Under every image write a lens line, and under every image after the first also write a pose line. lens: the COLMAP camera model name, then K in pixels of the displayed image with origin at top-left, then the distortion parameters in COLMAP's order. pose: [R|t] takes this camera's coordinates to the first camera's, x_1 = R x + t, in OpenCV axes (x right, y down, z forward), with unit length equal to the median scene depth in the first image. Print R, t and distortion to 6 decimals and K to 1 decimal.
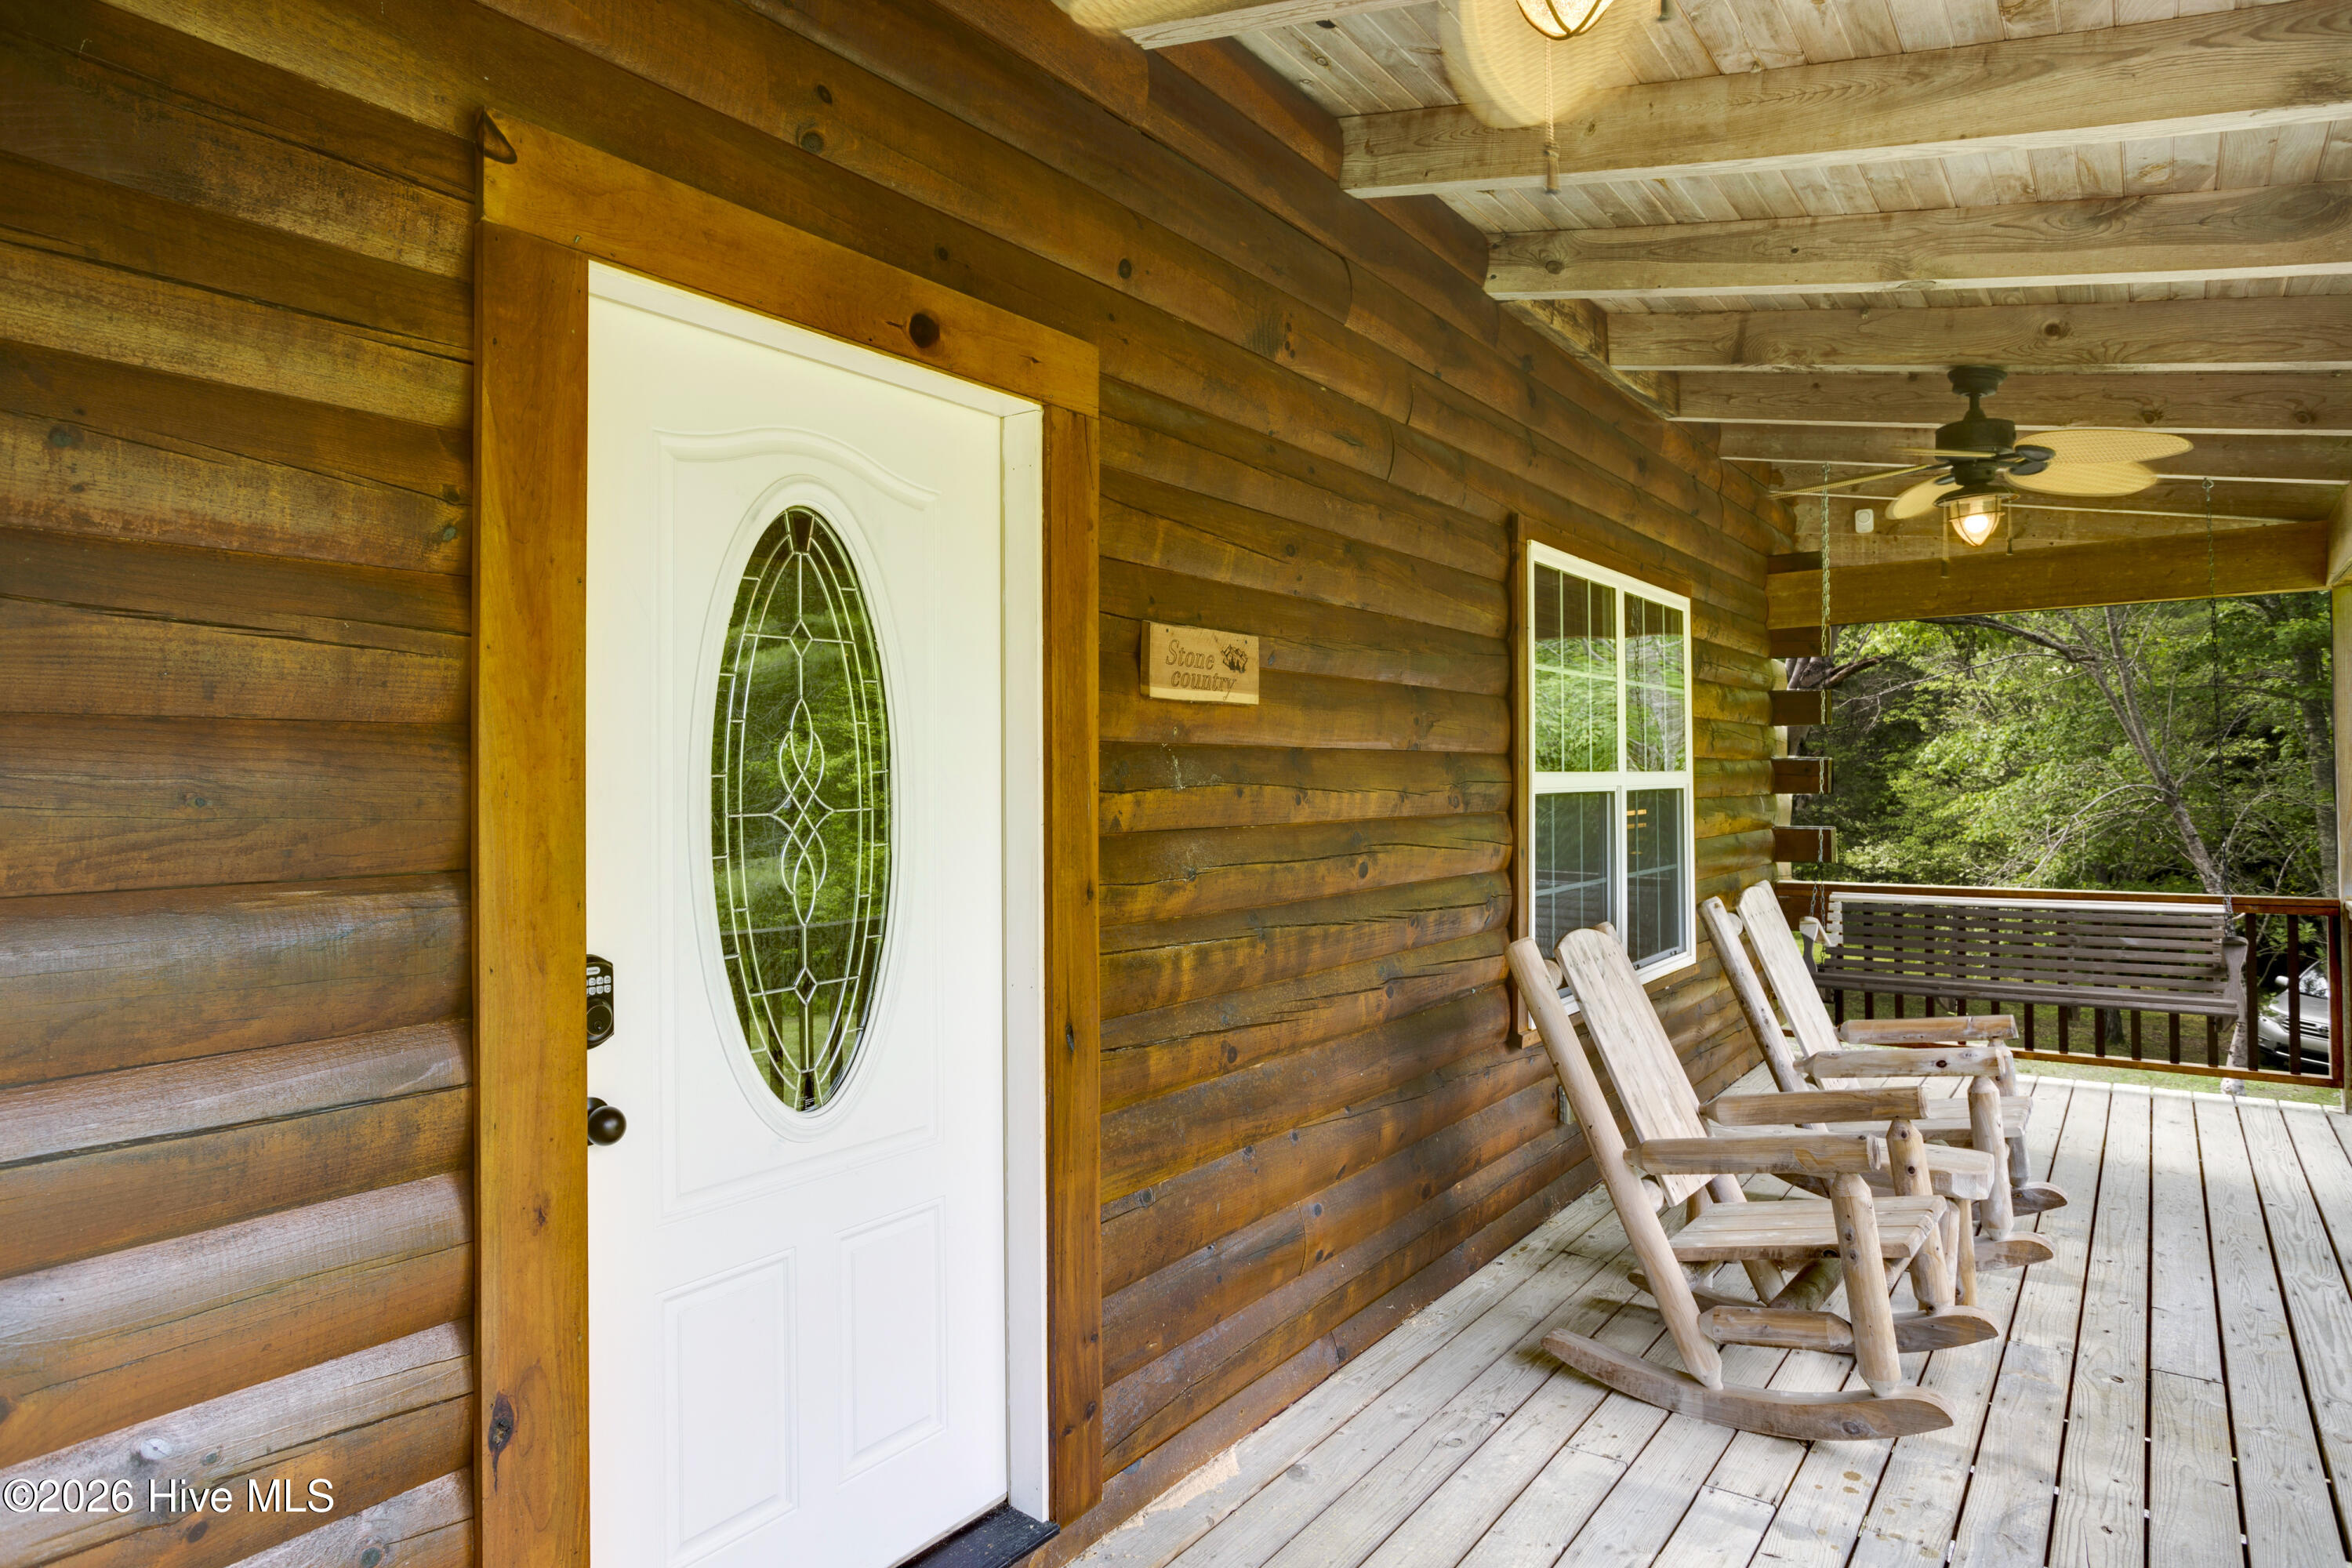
lens RADIAL K [[1420.5, 0, 1171.8], [0, 1420.5, 756.8], [0, 0, 1]] dist [-0.042385, 0.067234]
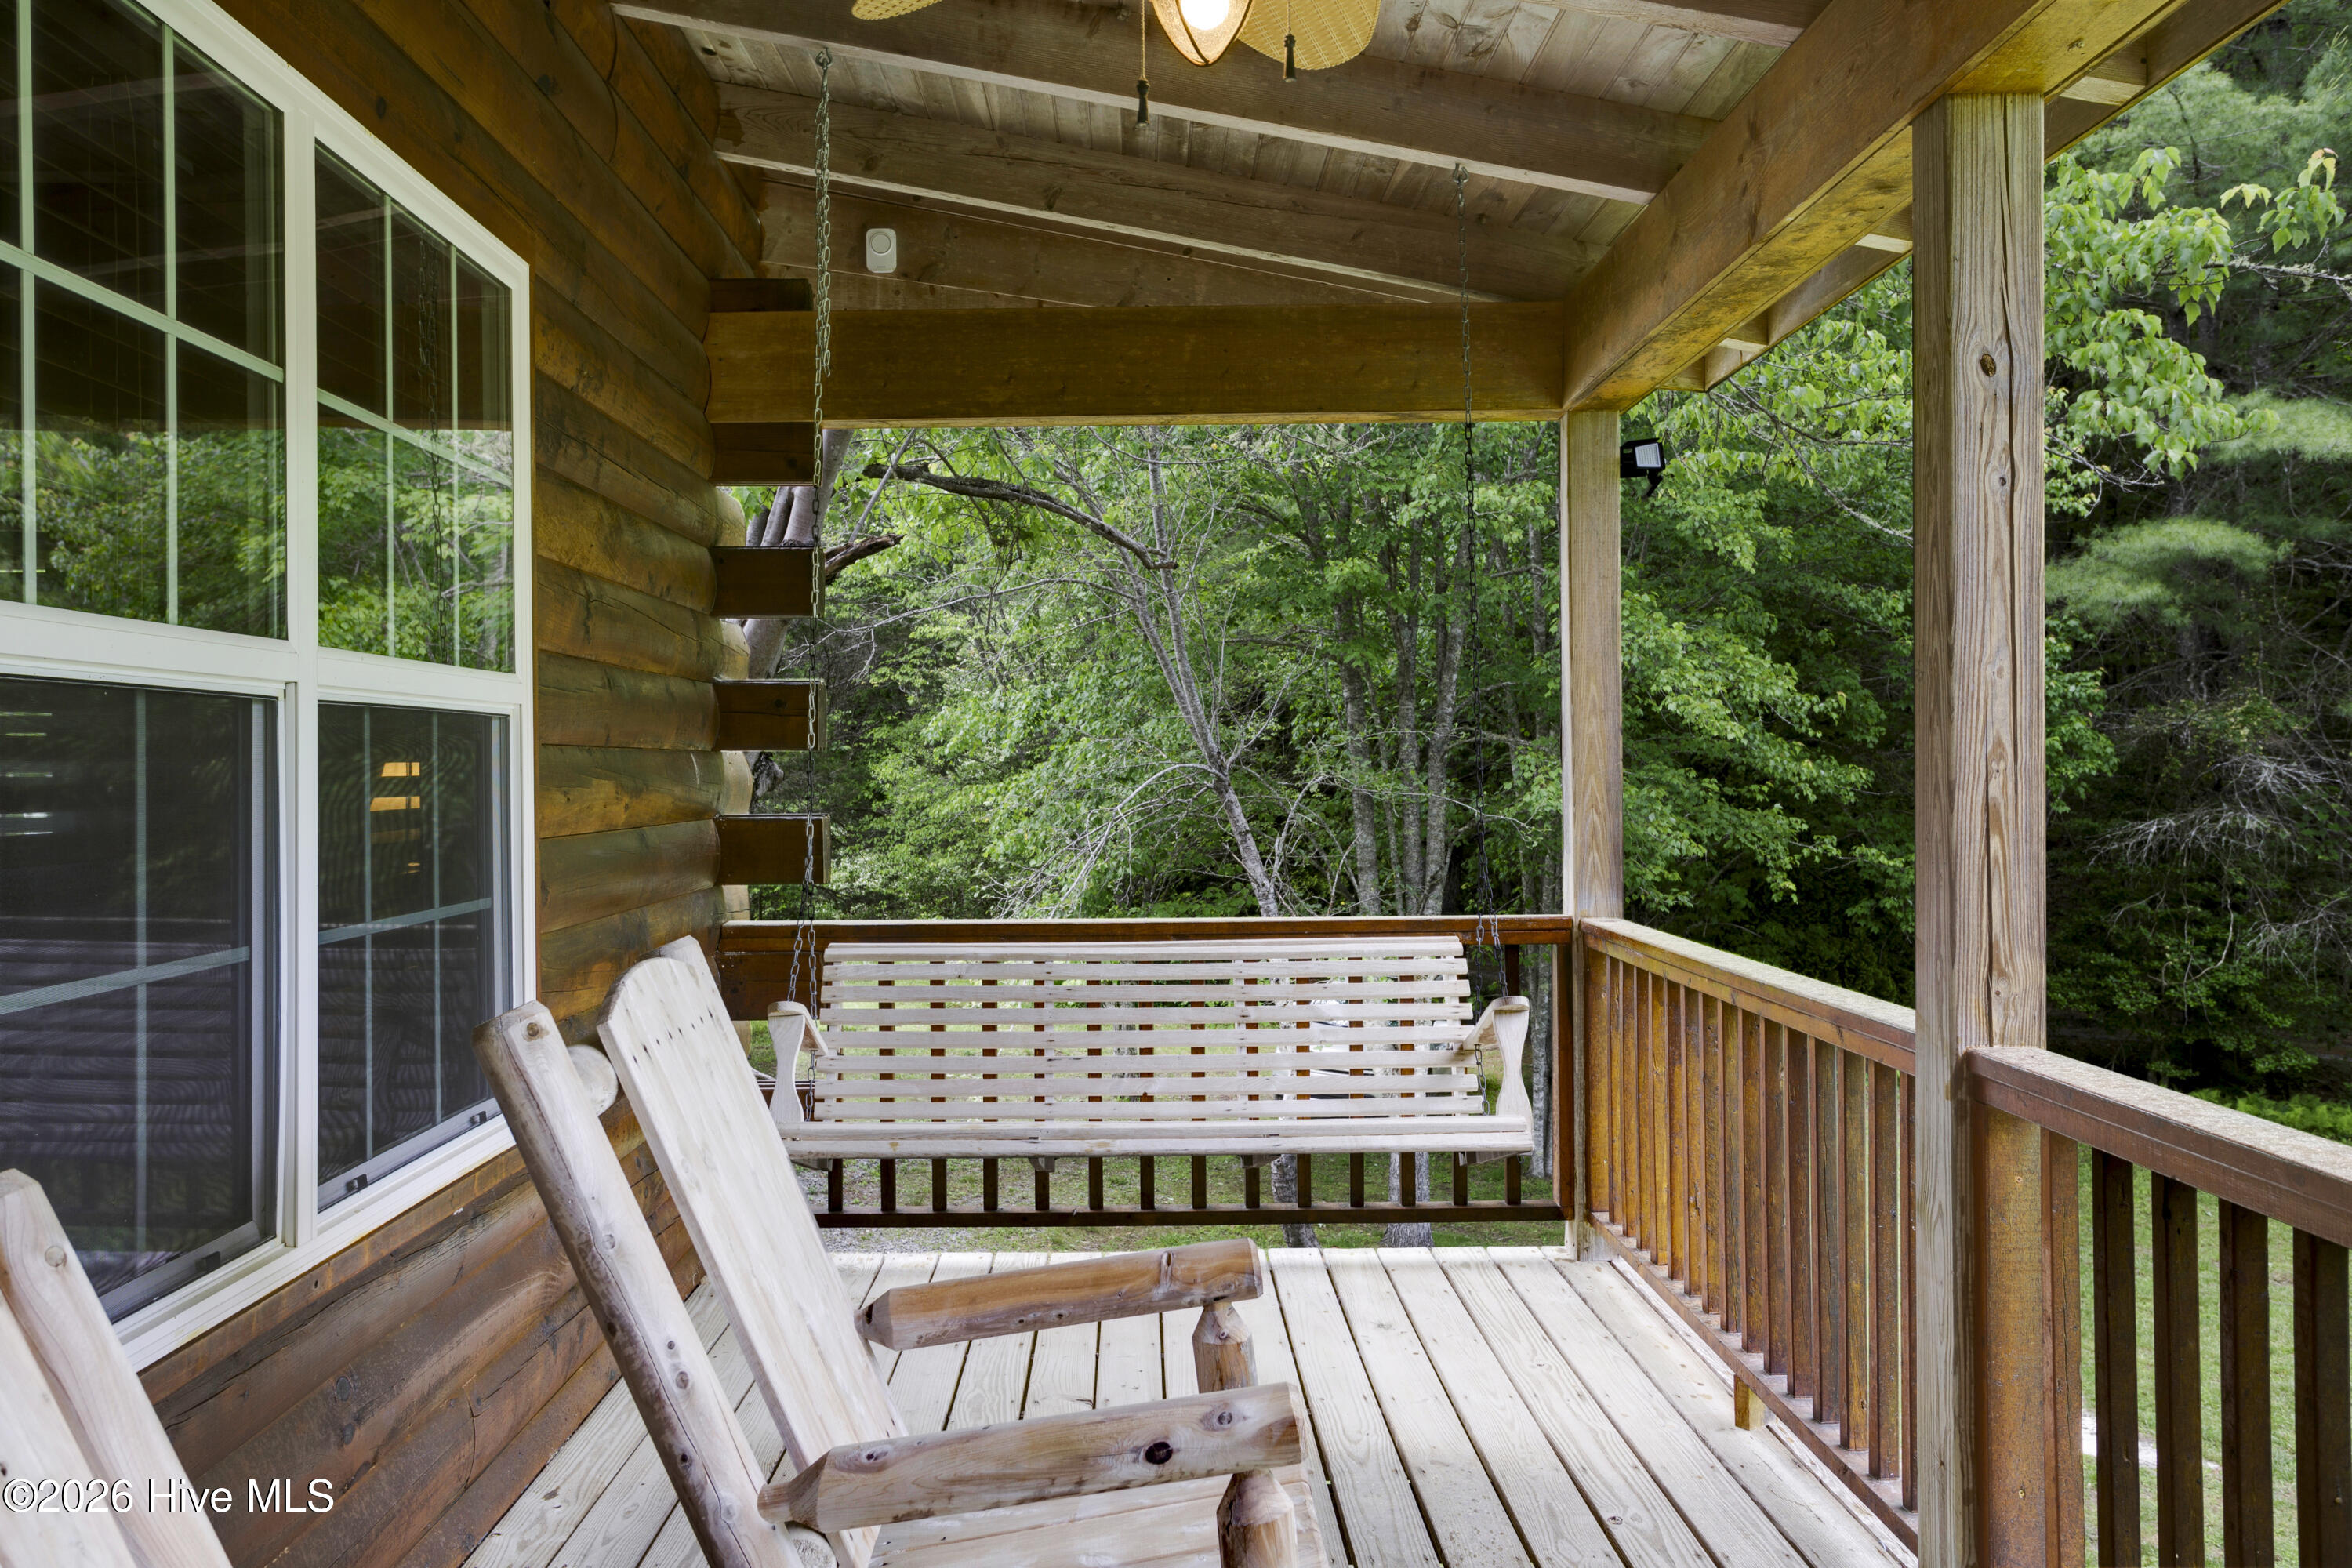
lens RADIAL K [[1944.6, 0, 1176.0], [0, 1944.6, 784.0], [0, 0, 1]] dist [-0.005562, -0.005070]
pose [[0.807550, -0.000728, 0.589799, 0.150614], [-0.011017, 0.999806, 0.016318, 0.025481], [-0.589697, -0.019675, 0.807385, 0.347114]]
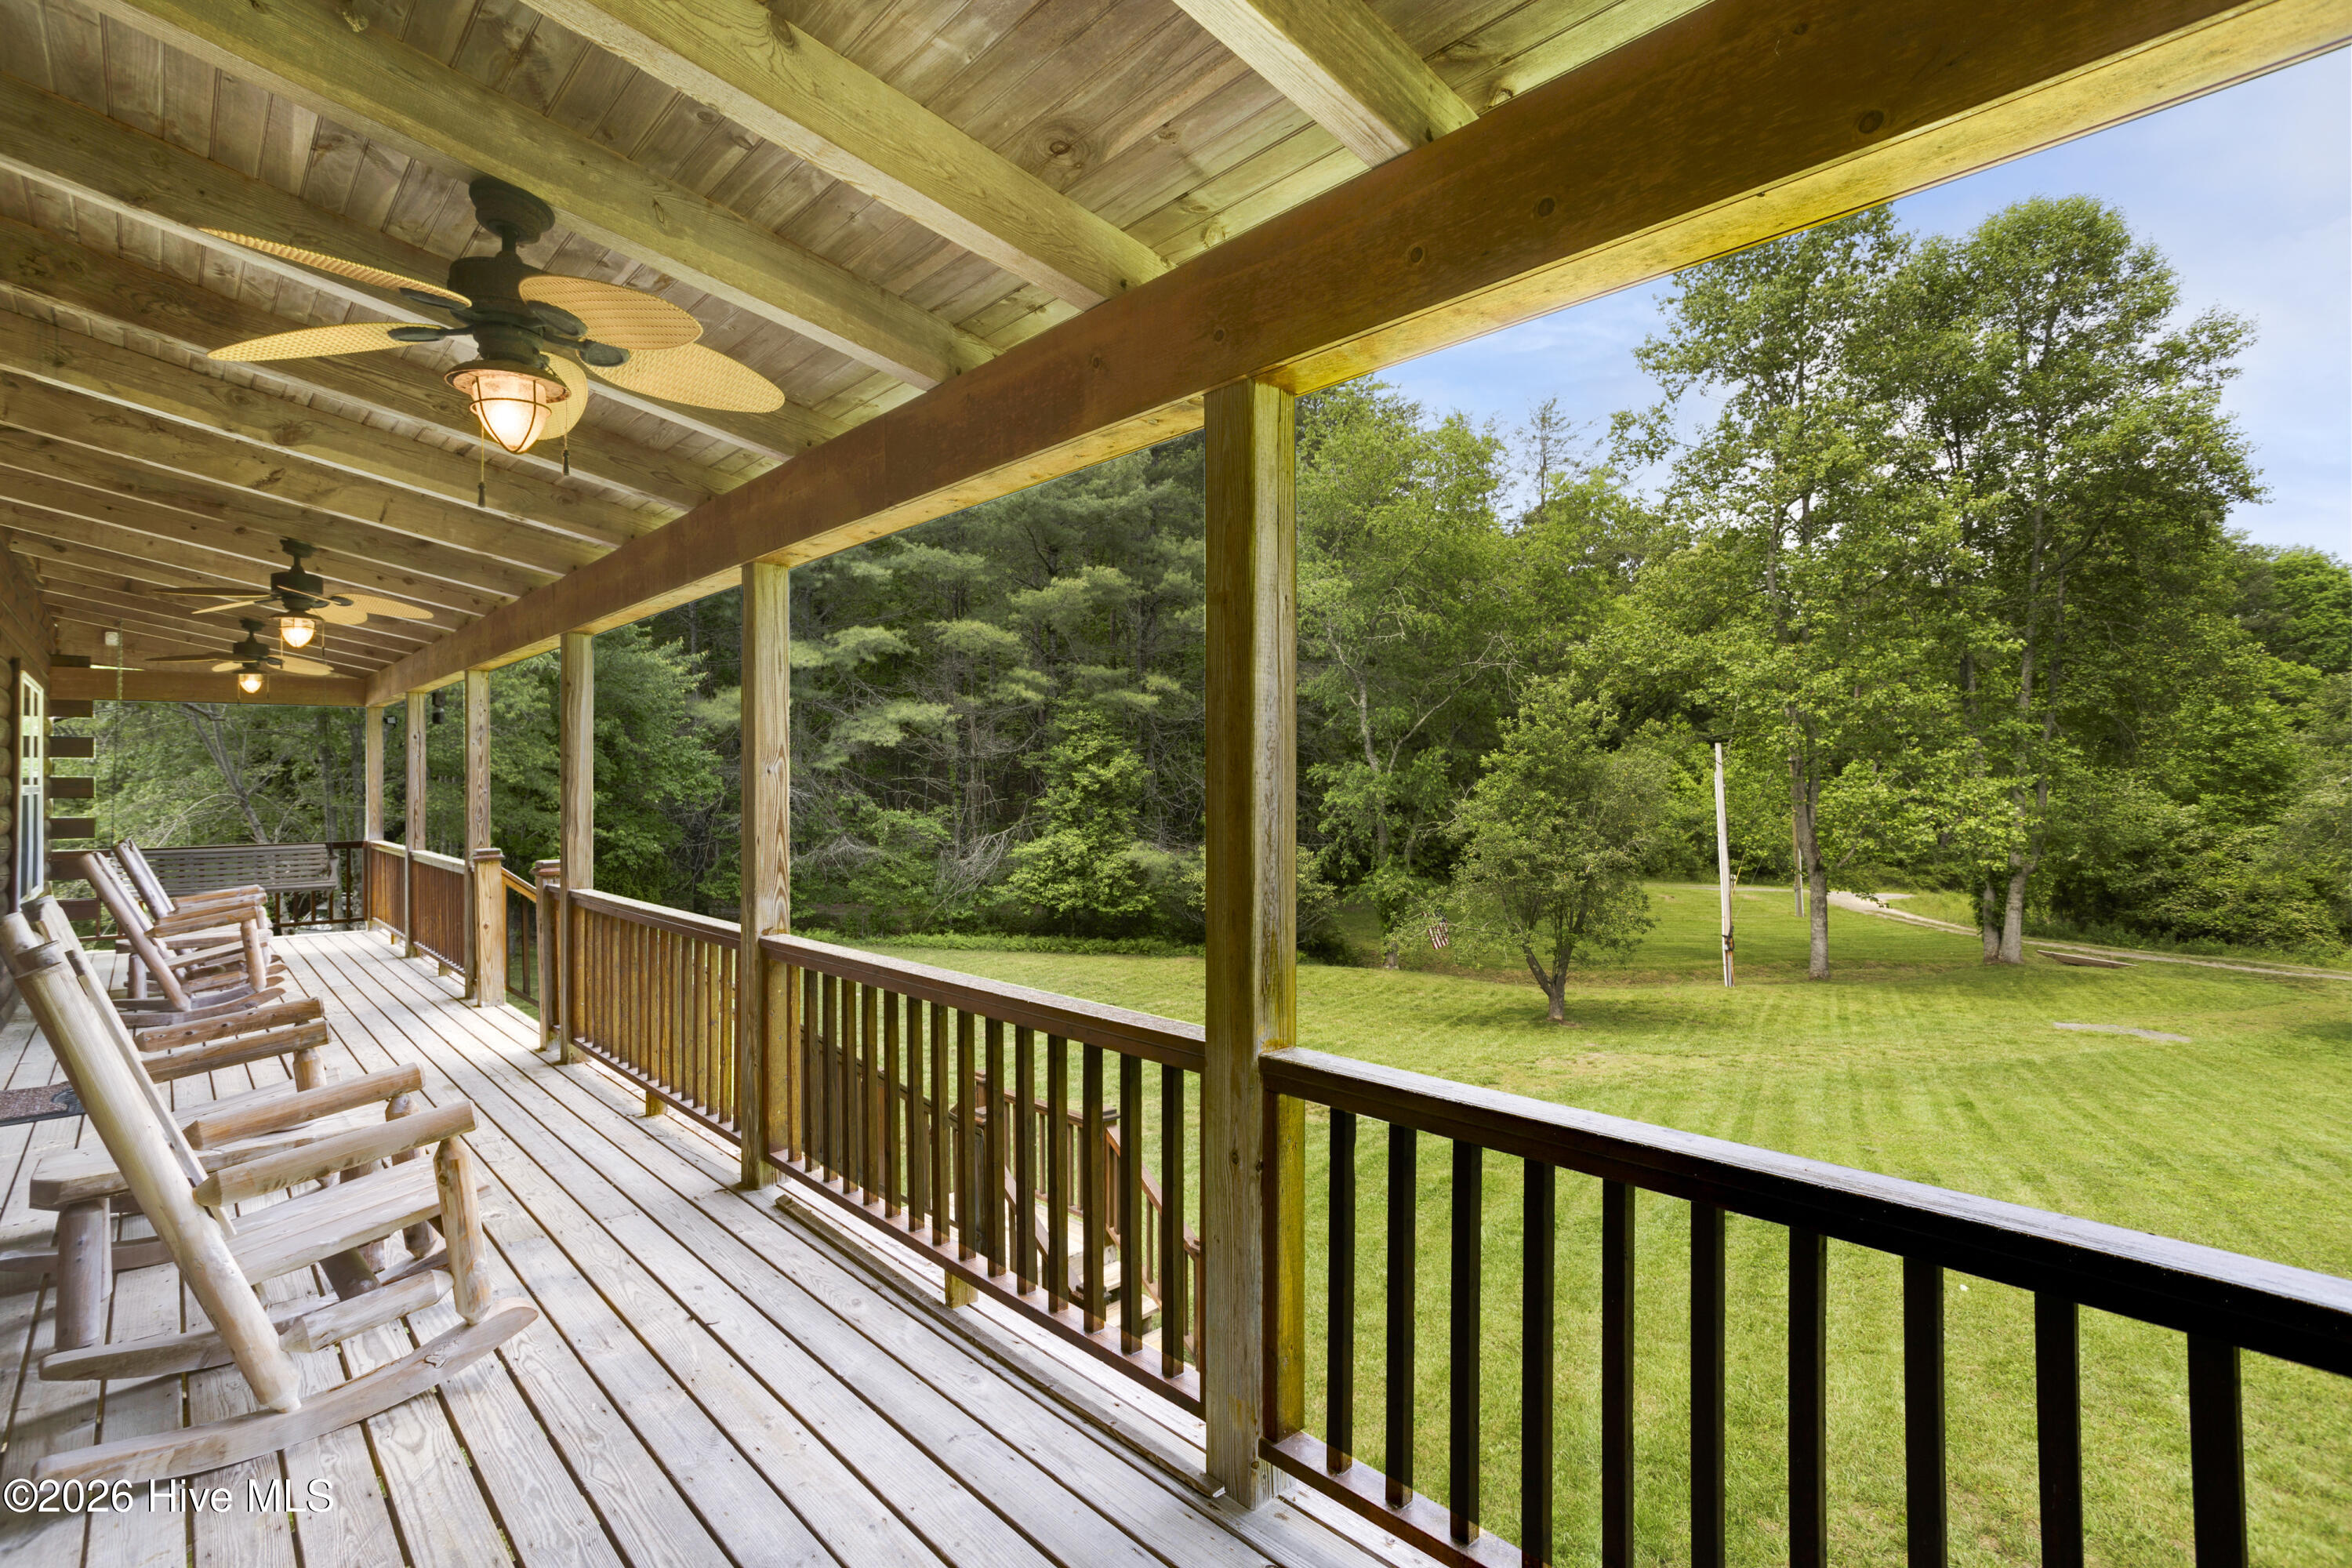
lens RADIAL K [[1171.0, 0, 1176.0], [0, 1171.0, 784.0], [0, 0, 1]] dist [0.001034, 0.000703]
pose [[0.238580, 0.006409, 0.971102, -0.618674], [-0.014366, 0.999892, -0.003070, -0.005446], [-0.971017, -0.013219, 0.238646, -0.631990]]
